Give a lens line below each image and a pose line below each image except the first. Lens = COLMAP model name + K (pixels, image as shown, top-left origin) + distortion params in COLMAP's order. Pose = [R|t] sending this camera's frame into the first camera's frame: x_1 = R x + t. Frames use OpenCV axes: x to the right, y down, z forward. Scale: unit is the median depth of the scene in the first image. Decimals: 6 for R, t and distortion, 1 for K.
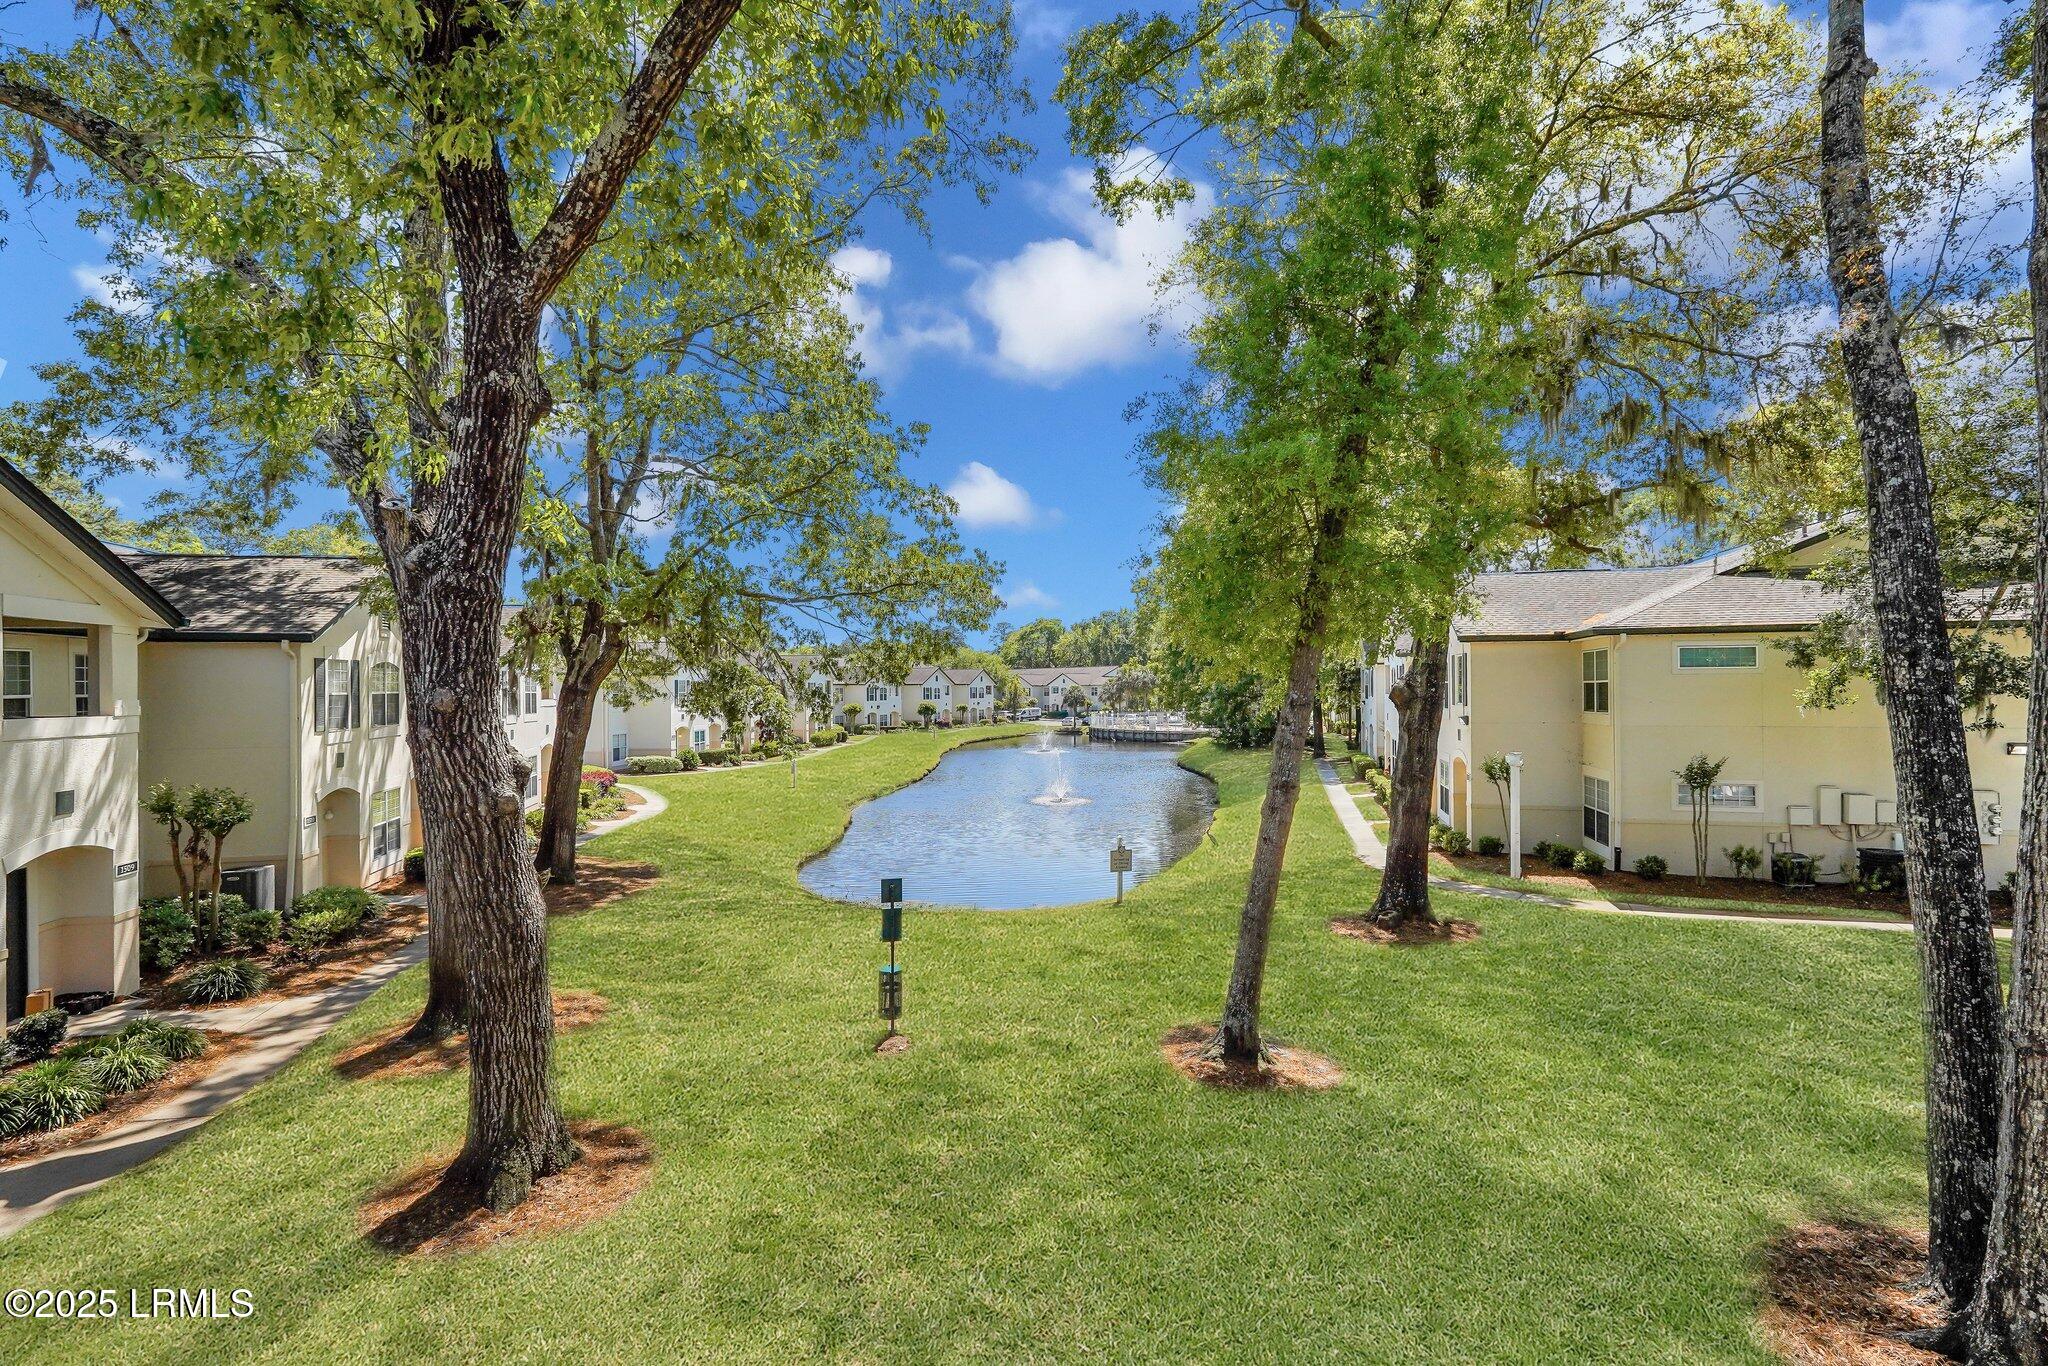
lens RADIAL K [[915.8, 0, 1021.5], [0, 915.8, 658.1], [0, 0, 1]] dist [-0.001863, 0.000997]
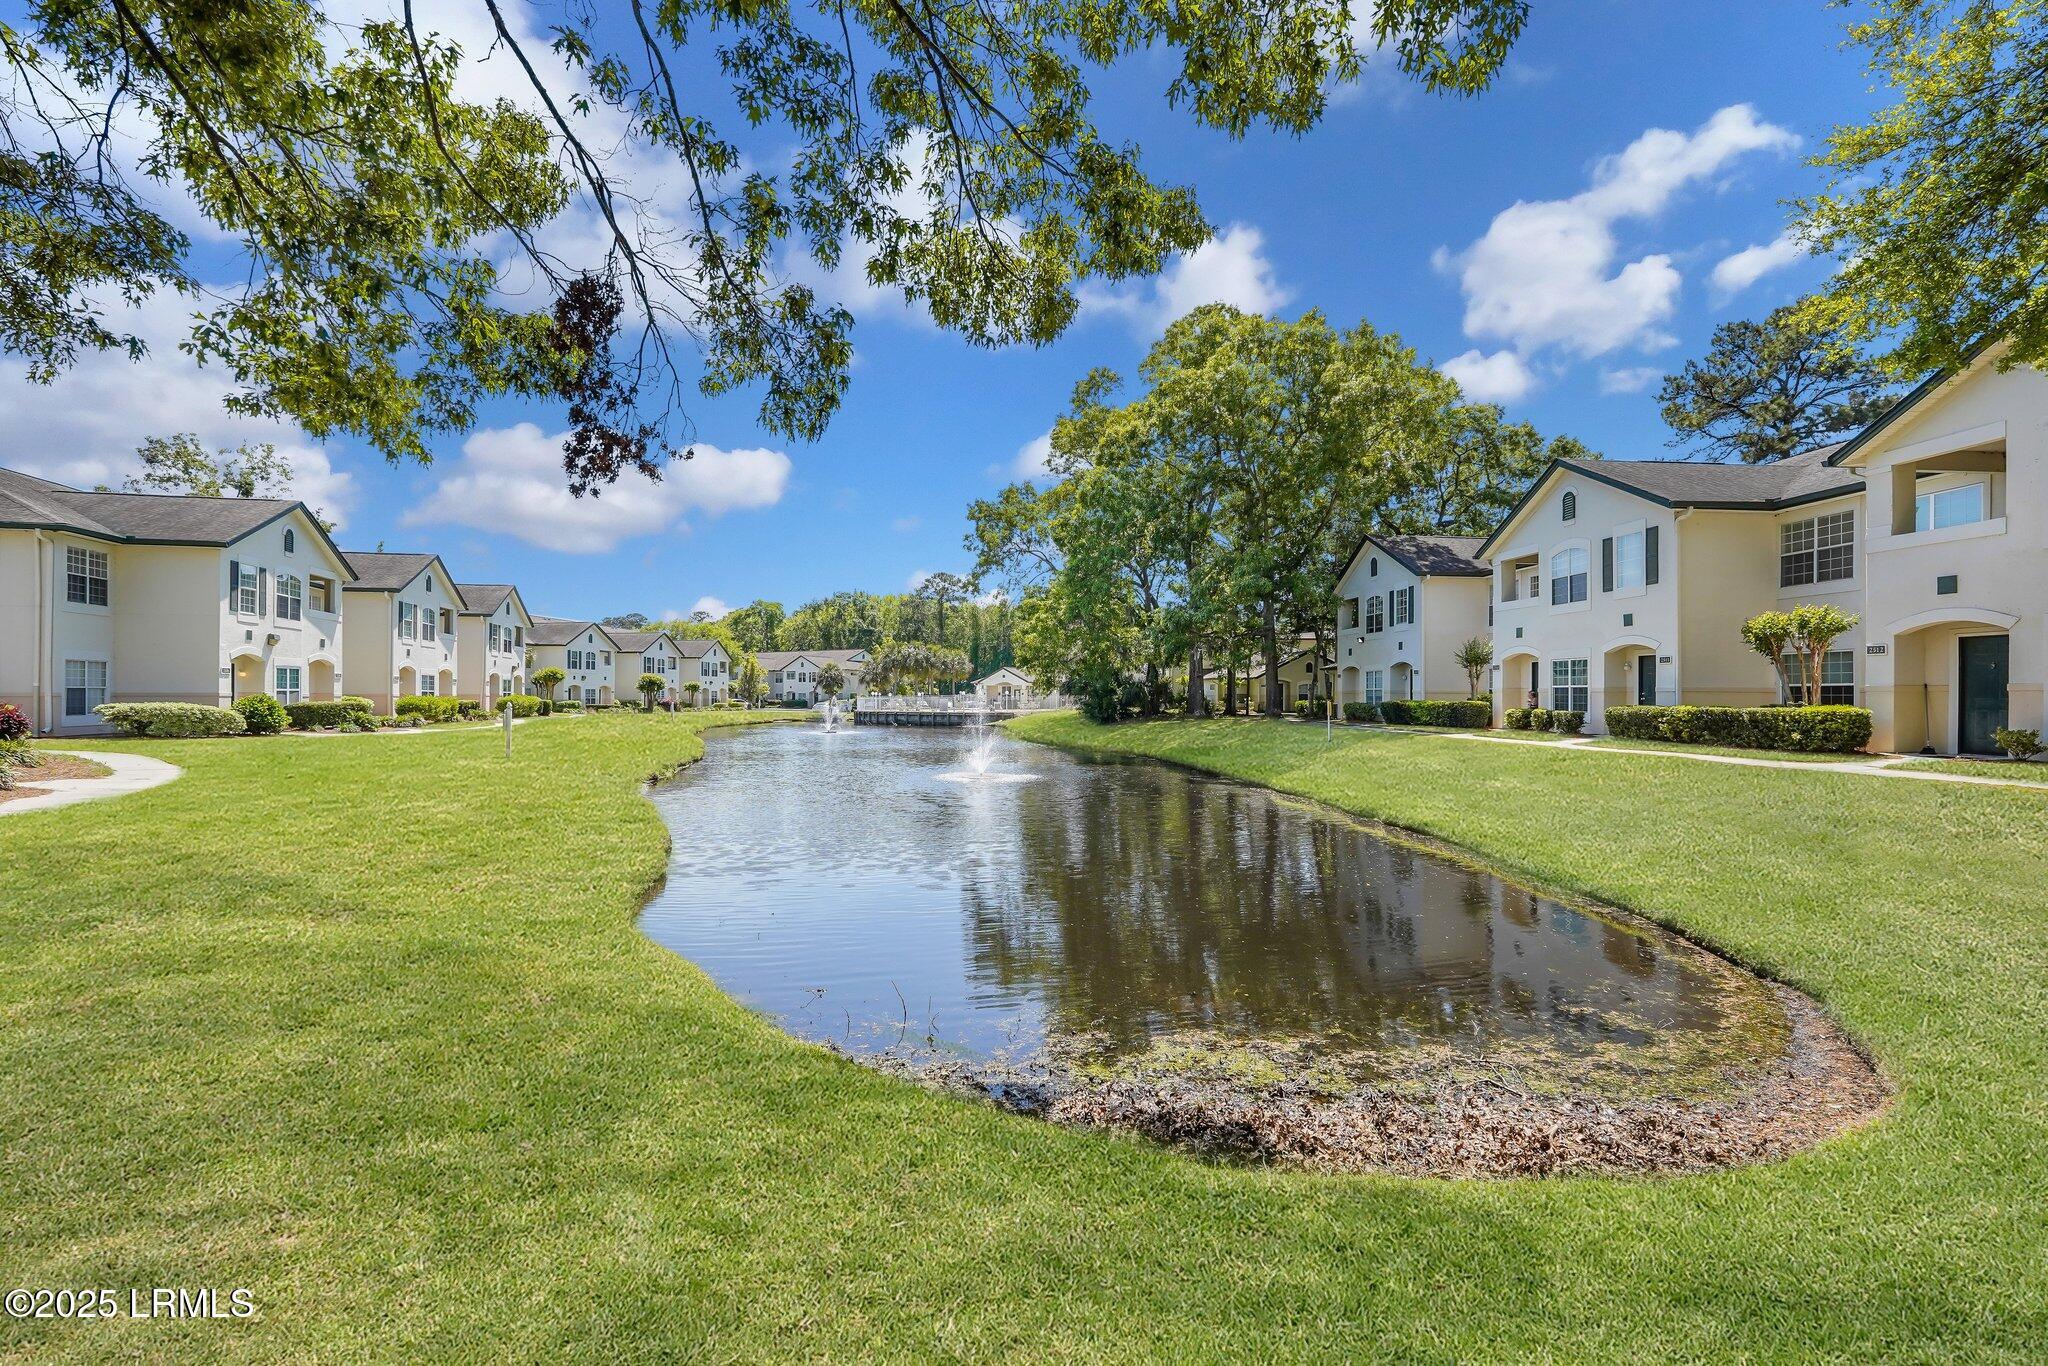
lens RADIAL K [[915.8, 0, 1021.5], [0, 915.8, 658.1], [0, 0, 1]] dist [-0.001863, 0.000997]
pose [[0.942564, 0.016751, 0.333605, -0.066692], [-0.013301, 0.999832, -0.012624, 0.039341], [-0.333761, 0.007462, 0.942628, 0.186932]]
